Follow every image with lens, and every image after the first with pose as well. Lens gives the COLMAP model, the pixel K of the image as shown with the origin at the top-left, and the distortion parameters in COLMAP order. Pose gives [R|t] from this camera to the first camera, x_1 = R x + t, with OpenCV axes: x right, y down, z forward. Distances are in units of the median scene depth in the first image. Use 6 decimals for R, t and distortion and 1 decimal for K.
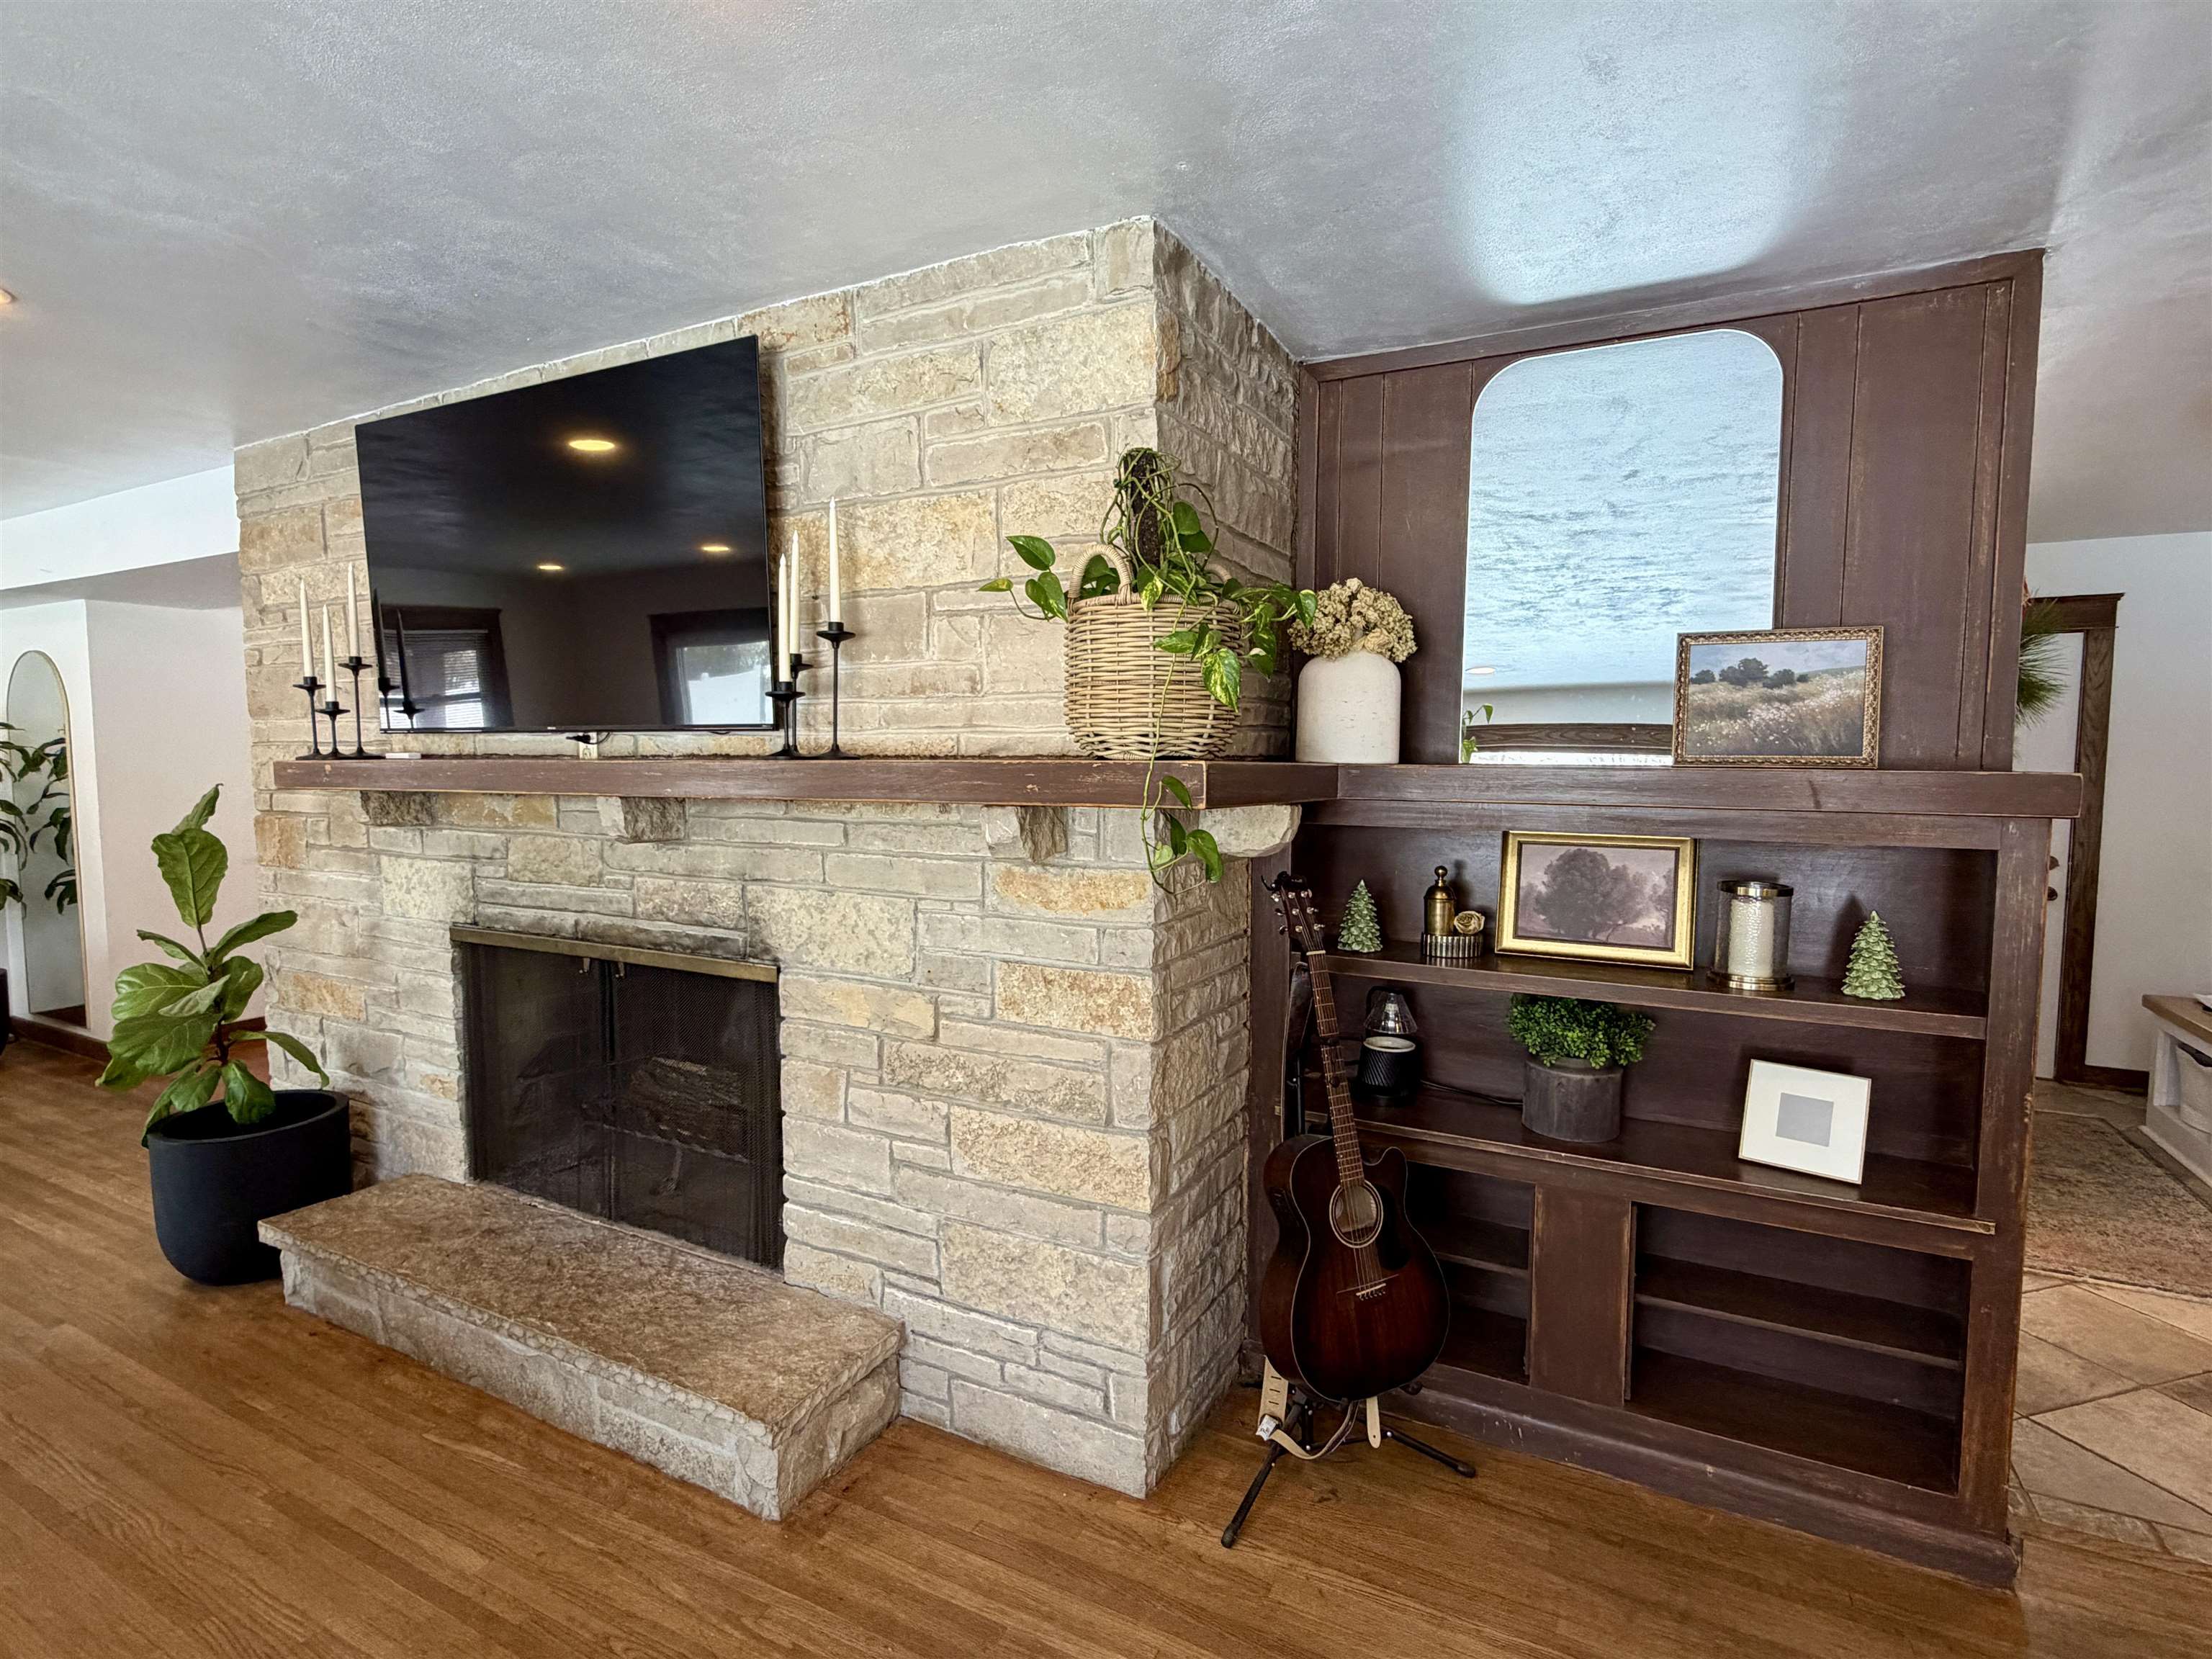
lens RADIAL K [[1089.6, 0, 1097.9], [0, 1089.6, 829.9], [0, 0, 1]] dist [-0.001615, 0.002076]
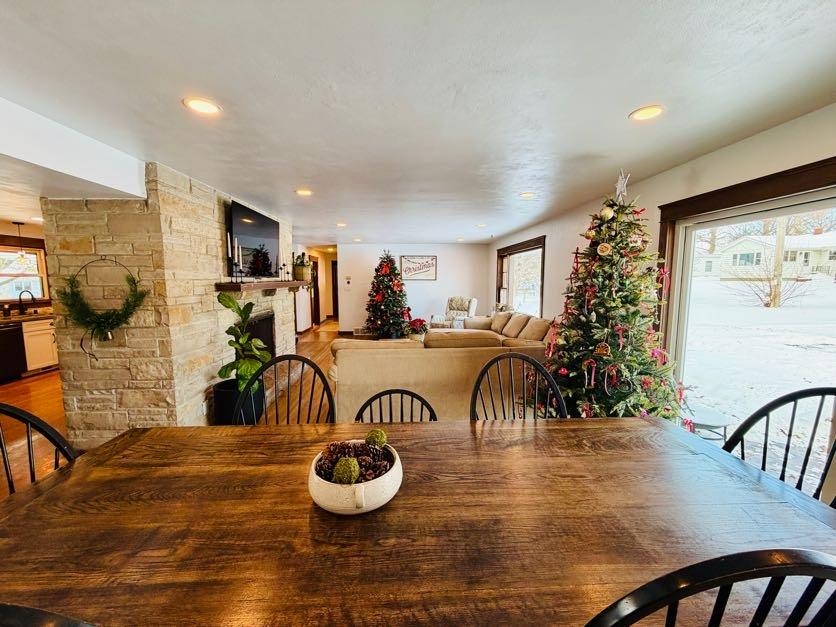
lens RADIAL K [[333.4, 0, 414.6], [0, 333.4, 313.0], [0, 0, 1]] dist [-0.001480, 0.000140]
pose [[-0.500479, -0.090070, 0.861051, -2.686505], [0.061125, 0.988415, 0.138921, -0.115367], [-0.863588, 0.122159, -0.489175, 1.367509]]
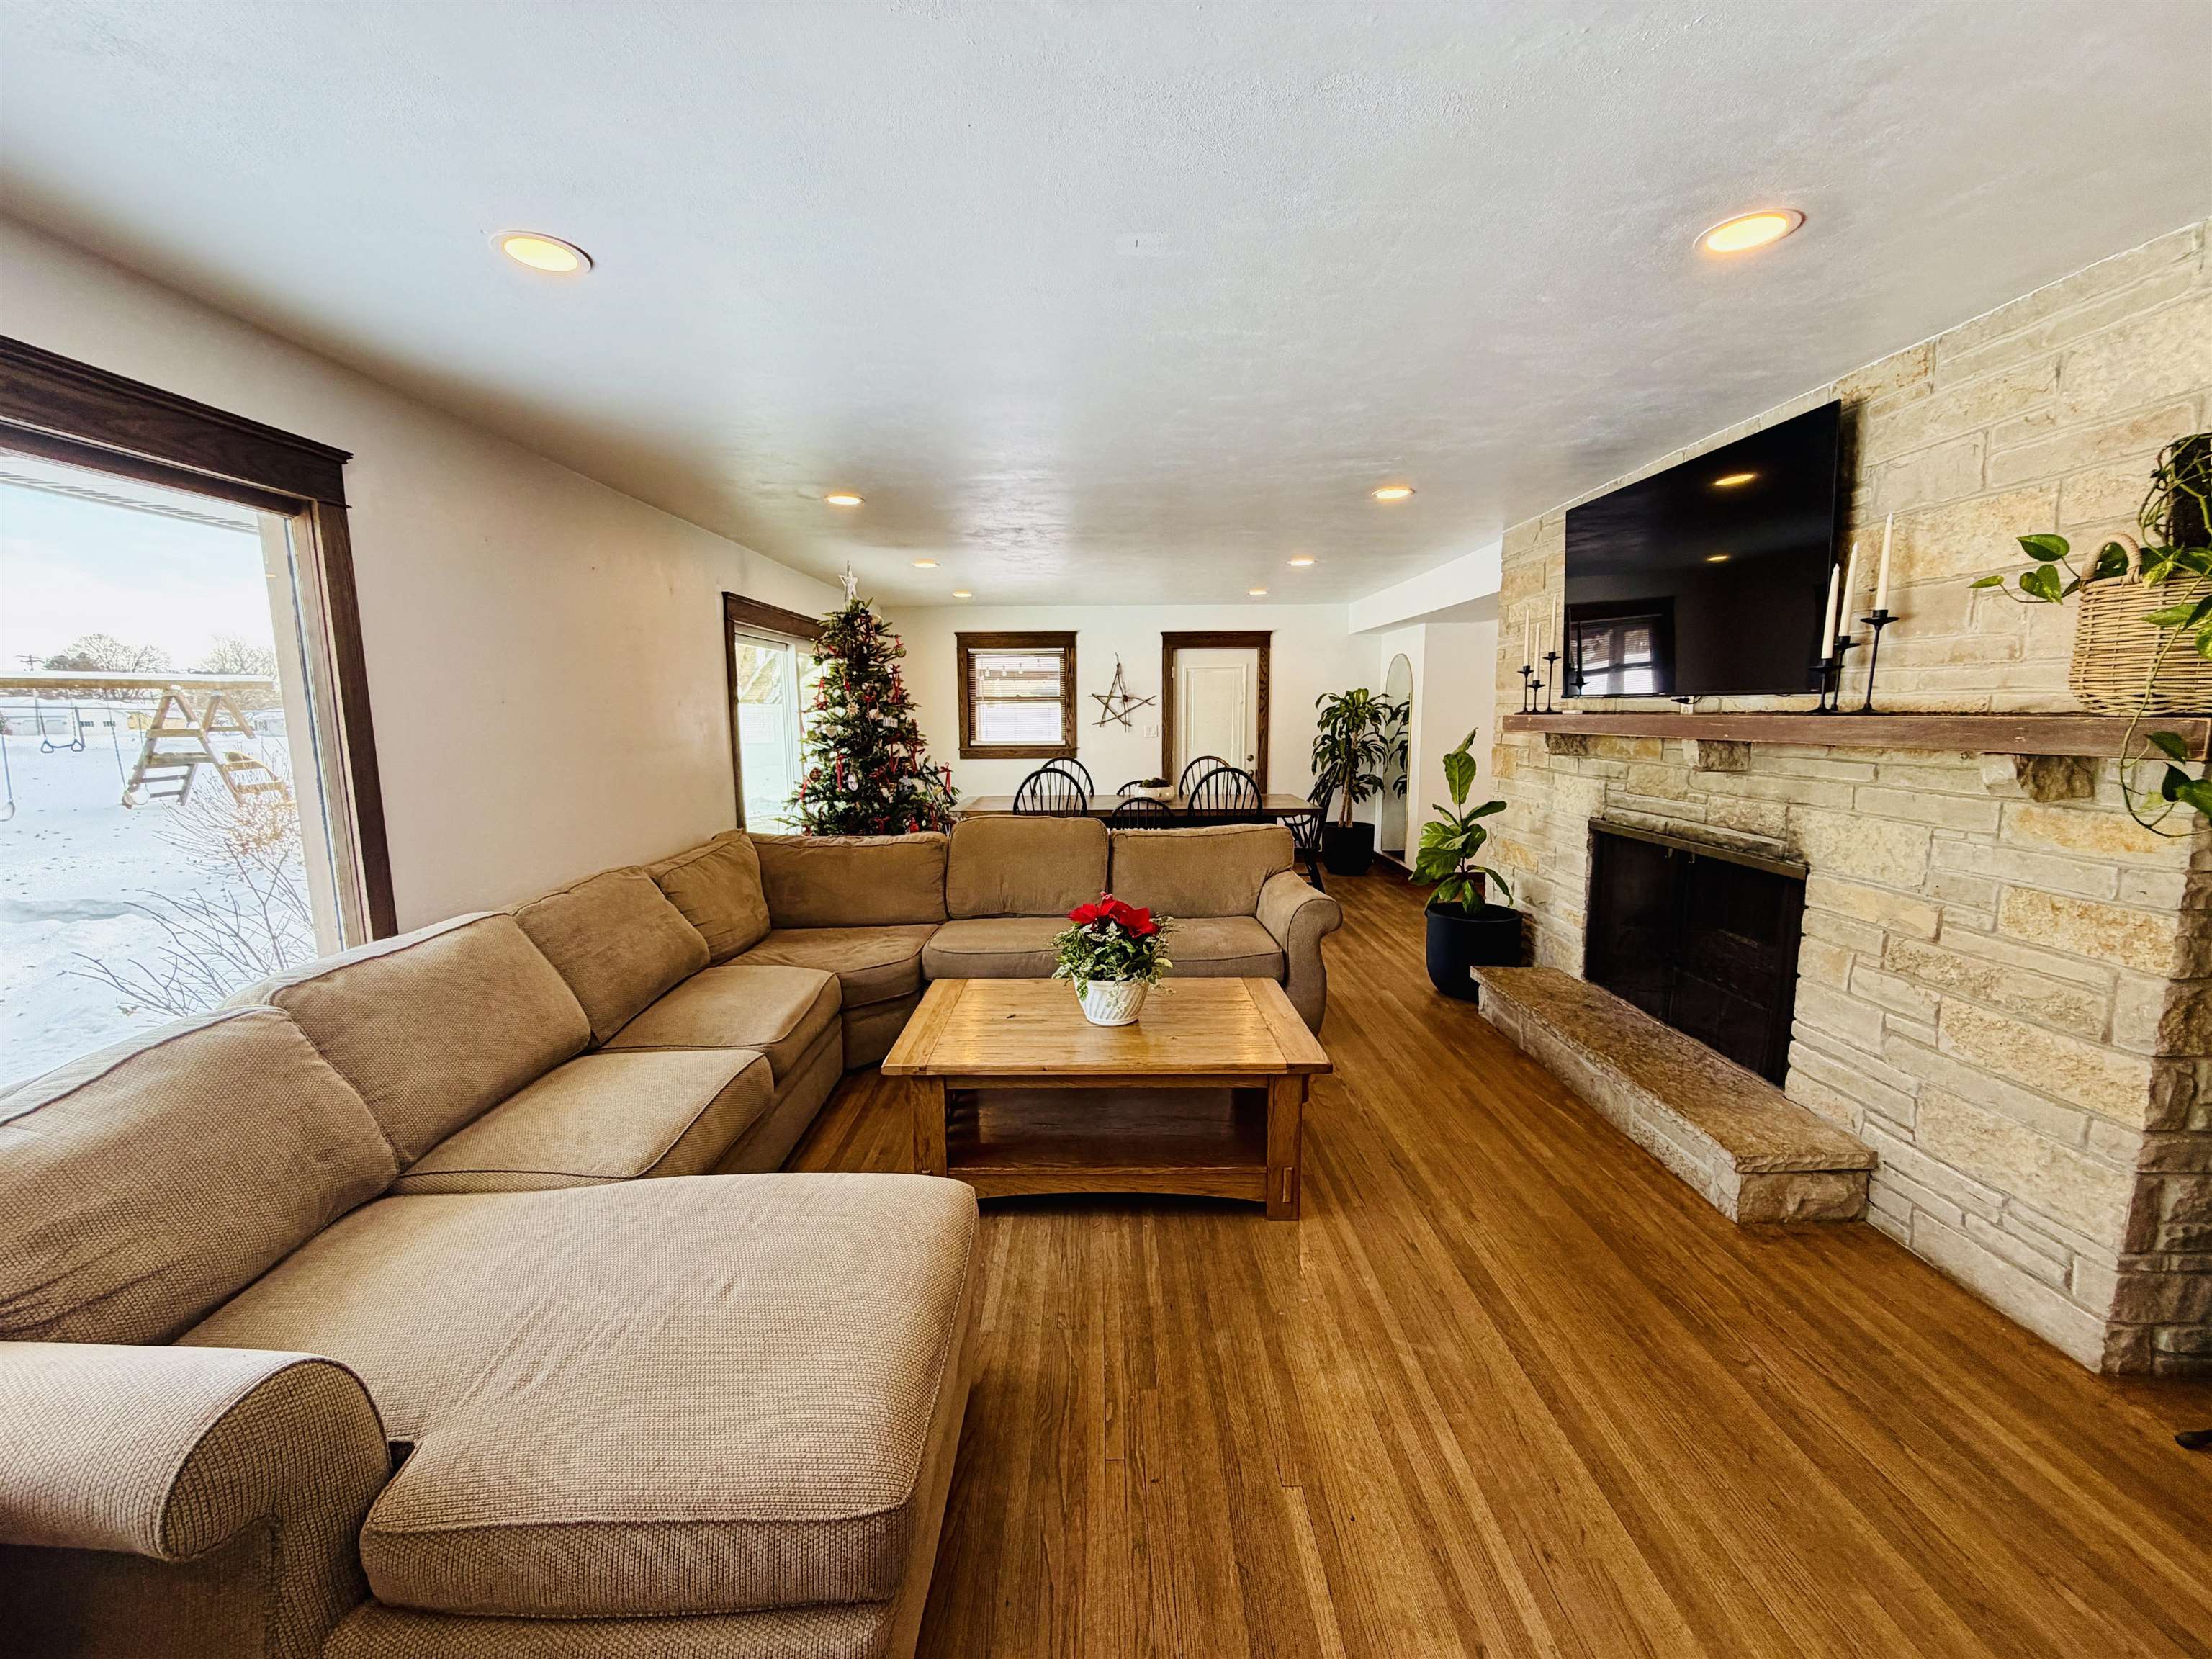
lens RADIAL K [[882.2, 0, 1096.9], [0, 882.2, 828.1], [0, 0, 1]] dist [-0.001480, 0.000140]
pose [[0.463052, 0.113627, -0.879017, 0.278644], [-0.054817, 0.993521, 0.099552, 0.015980], [0.884634, 0.002087, 0.466281, -0.321433]]
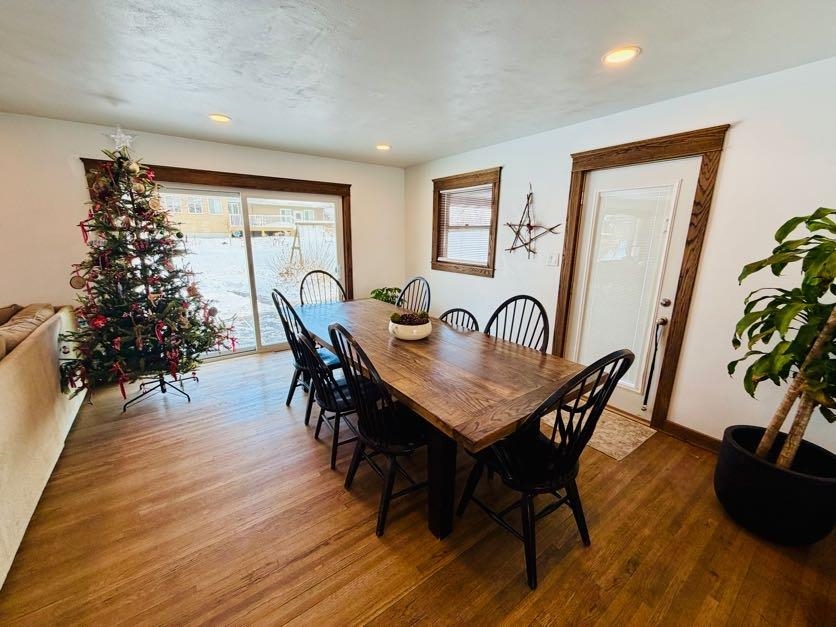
lens RADIAL K [[333.4, 0, 414.6], [0, 333.4, 313.0], [0, 0, 1]] dist [-0.001480, 0.000140]
pose [[-0.441907, 0.200983, -0.874256, -1.341063], [-0.073228, 0.963244, 0.258455, -0.135348], [0.894067, 0.178233, -0.410947, 1.664367]]
